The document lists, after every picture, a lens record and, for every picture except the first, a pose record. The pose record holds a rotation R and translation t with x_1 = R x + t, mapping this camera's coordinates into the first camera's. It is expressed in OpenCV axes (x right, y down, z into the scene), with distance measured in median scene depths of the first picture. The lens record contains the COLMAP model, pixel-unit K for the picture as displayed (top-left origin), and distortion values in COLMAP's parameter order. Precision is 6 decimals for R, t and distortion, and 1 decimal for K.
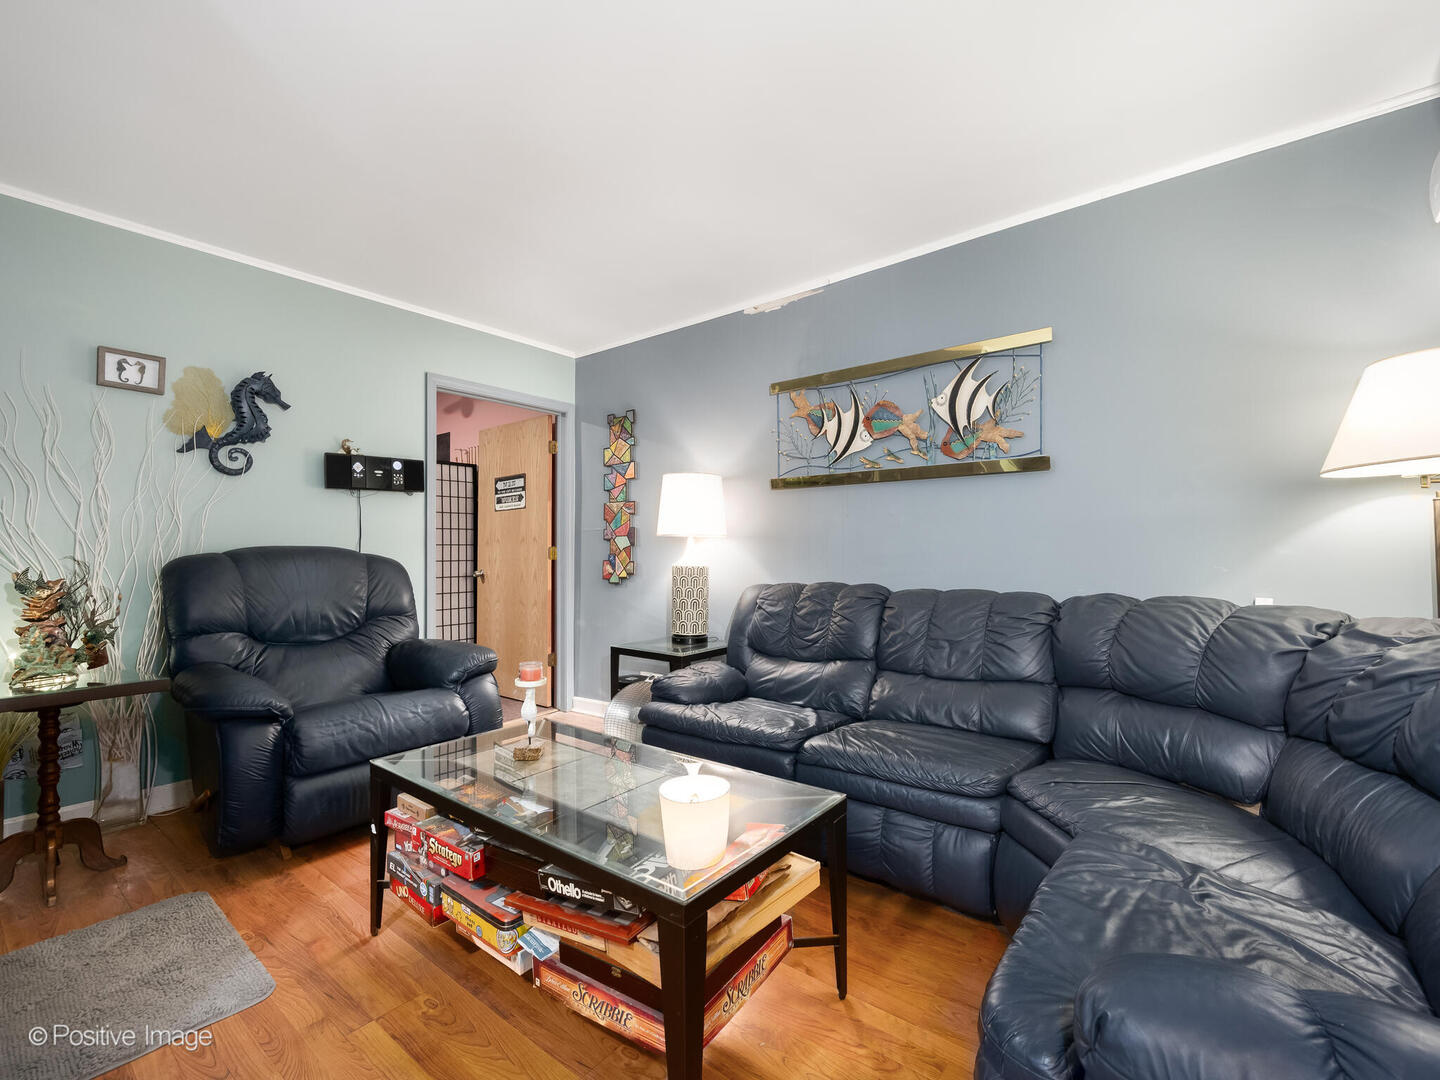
lens RADIAL K [[647.7, 0, 720.0], [0, 647.7, 540.0], [0, 0, 1]] dist [0.000900, 0.000919]
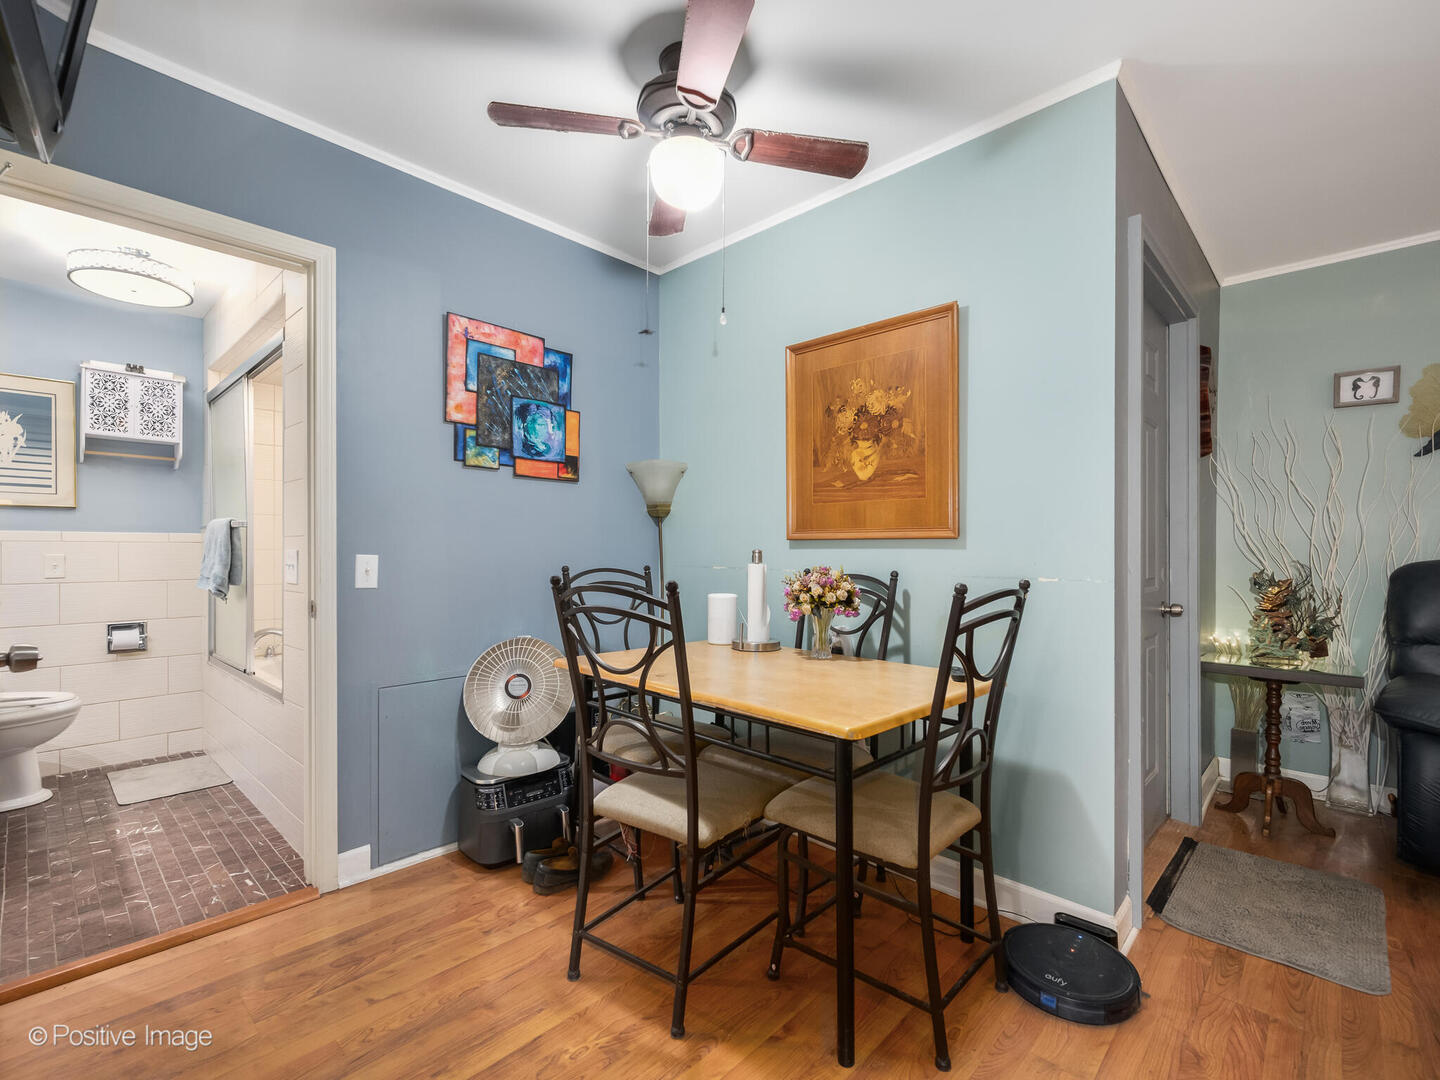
lens RADIAL K [[647.7, 0, 720.0], [0, 647.7, 540.0], [0, 0, 1]] dist [0.000900, 0.000919]
pose [[-0.090073, -0.017917, -0.995774, 0.279024], [0.004949, 0.999818, -0.018437, 0.003777], [0.995923, -0.006589, -0.089968, 0.048976]]
